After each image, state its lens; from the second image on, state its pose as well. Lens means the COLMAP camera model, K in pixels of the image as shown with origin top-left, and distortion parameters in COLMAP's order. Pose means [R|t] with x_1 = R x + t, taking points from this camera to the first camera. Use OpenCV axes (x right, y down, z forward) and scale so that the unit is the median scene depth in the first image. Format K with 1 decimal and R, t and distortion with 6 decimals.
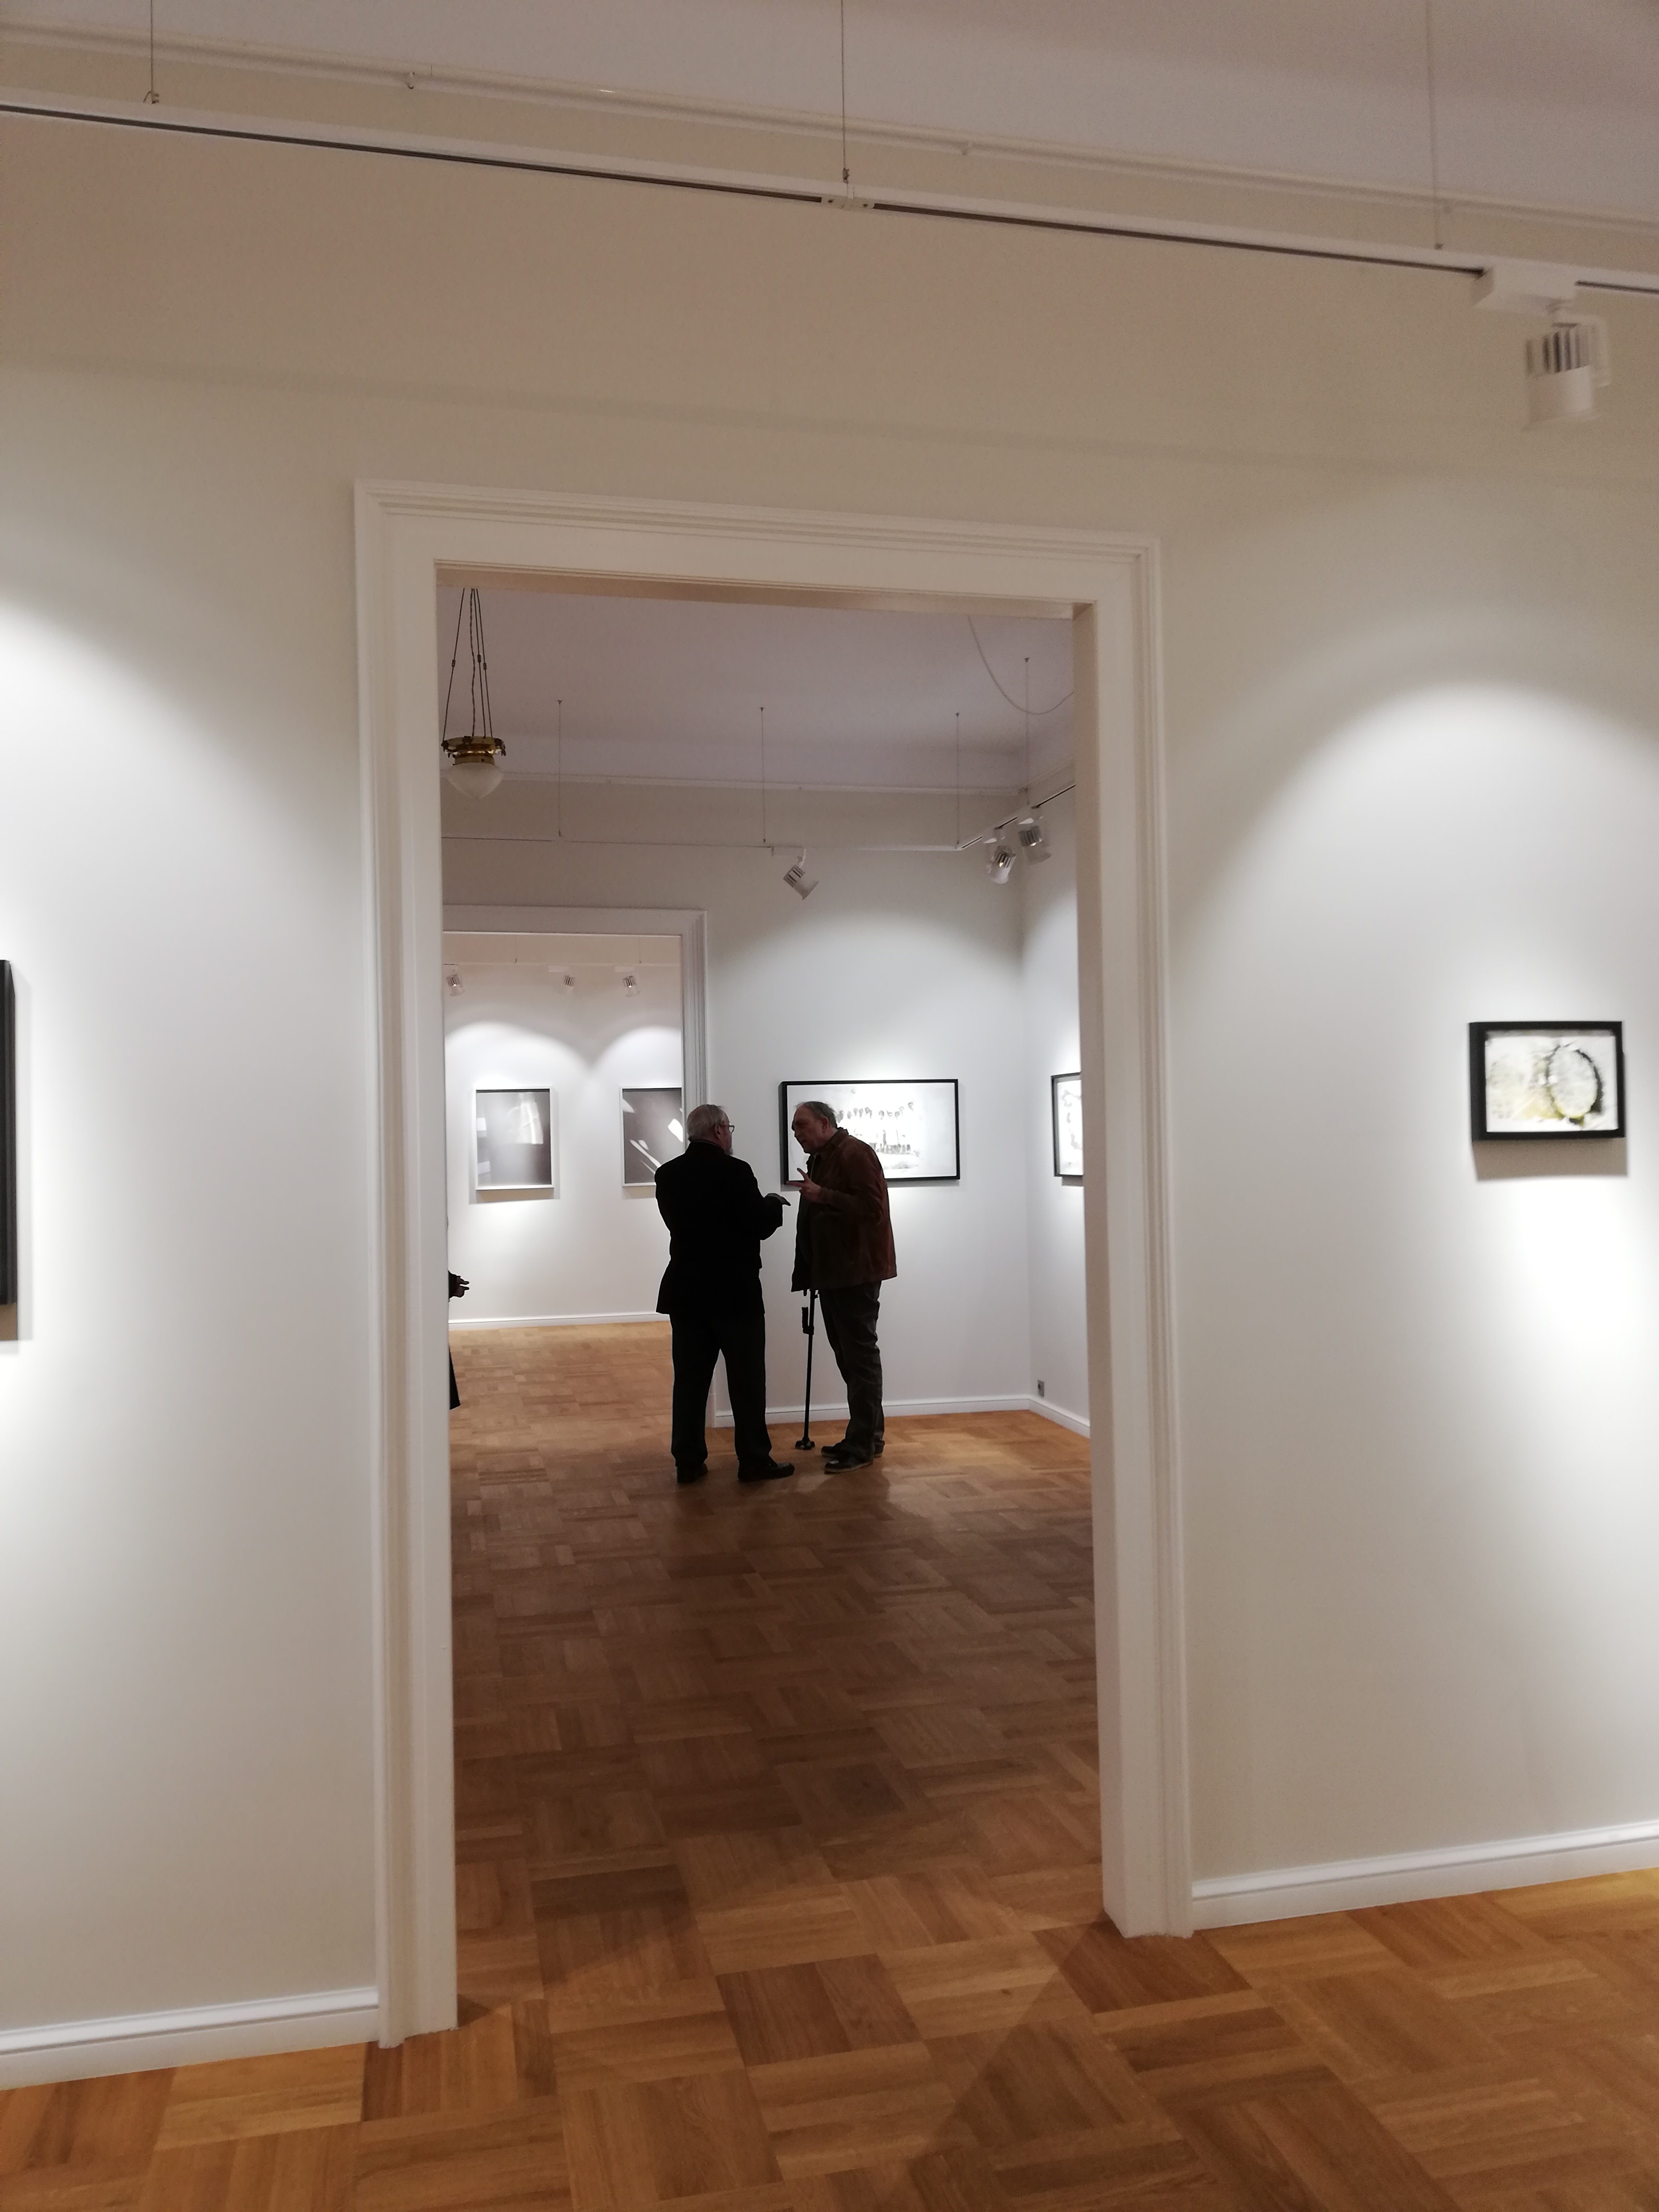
lens RADIAL K [[1668.9, 0, 840.4], [0, 1668.9, 1117.8], [0, 0, 1]] dist [0.049591, -0.067304]
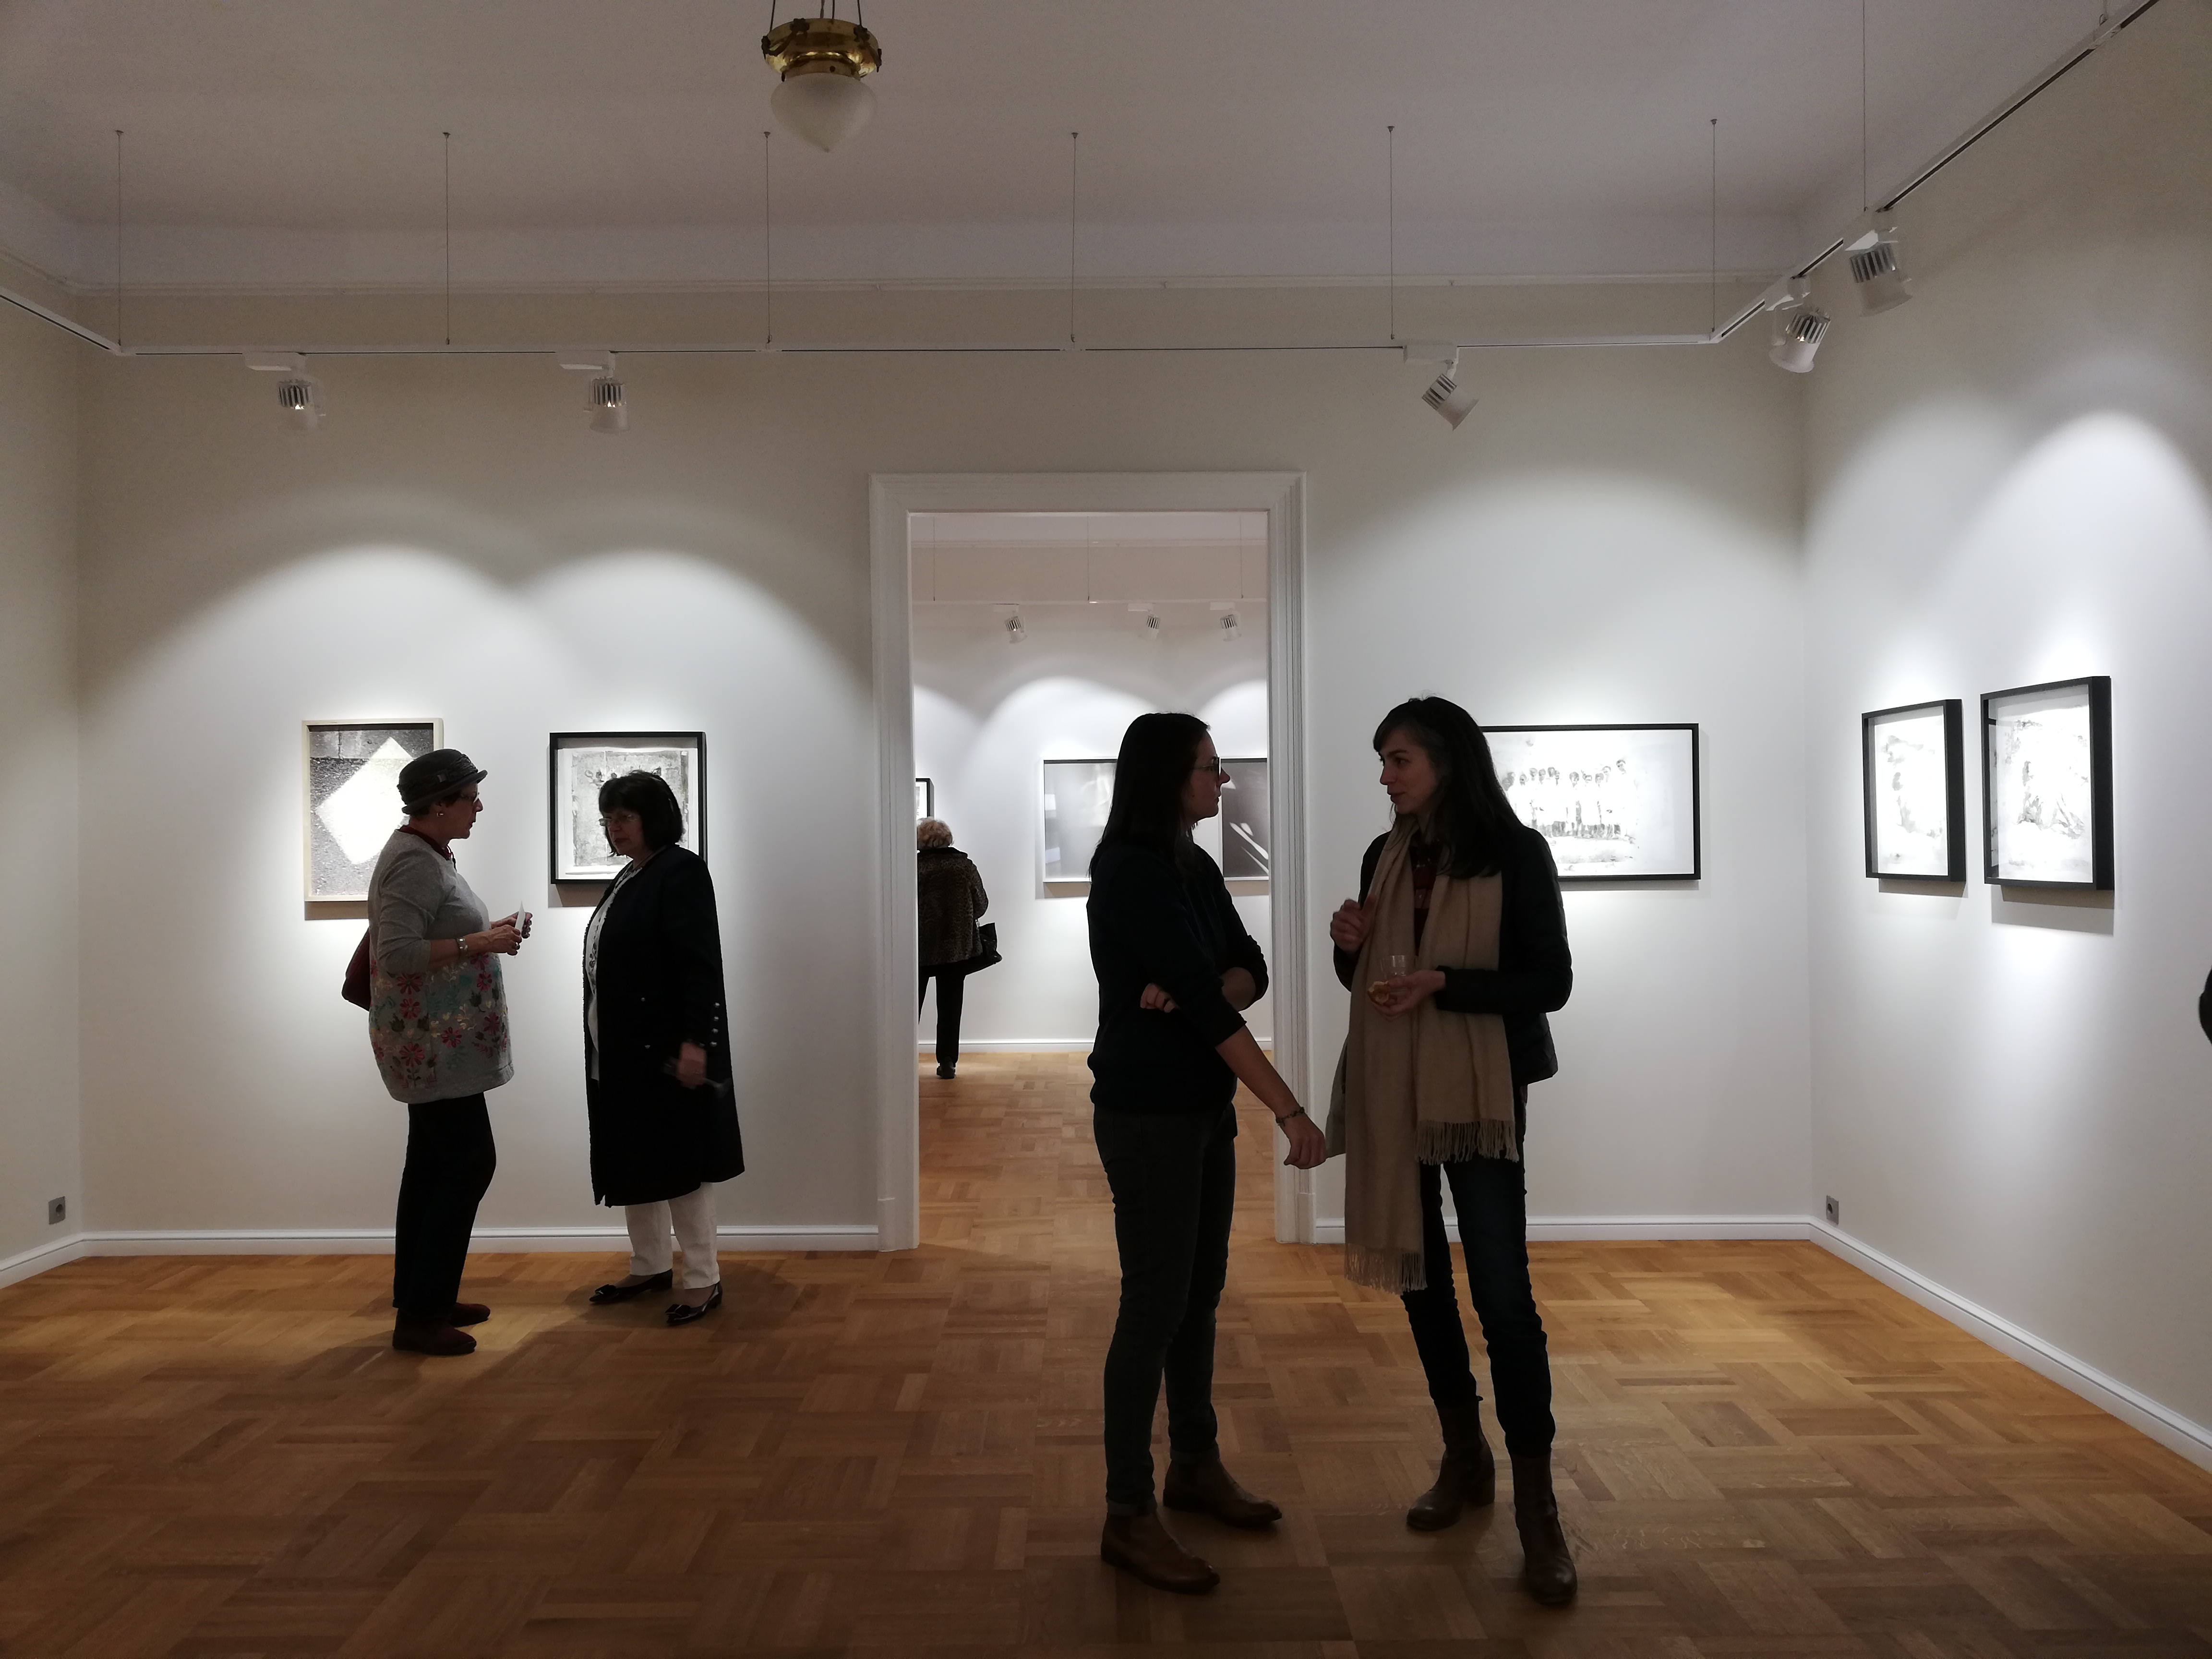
lens RADIAL K [[1668.9, 0, 1110.9], [0, 1668.9, 826.4], [0, 0, 1]] dist [0.049591, -0.067304]
pose [[0.974604, 0.007317, -0.223817, -0.005782], [-0.005382, 0.999943, 0.009253, 0.013174], [0.223872, -0.007813, 0.974587, 0.357180]]
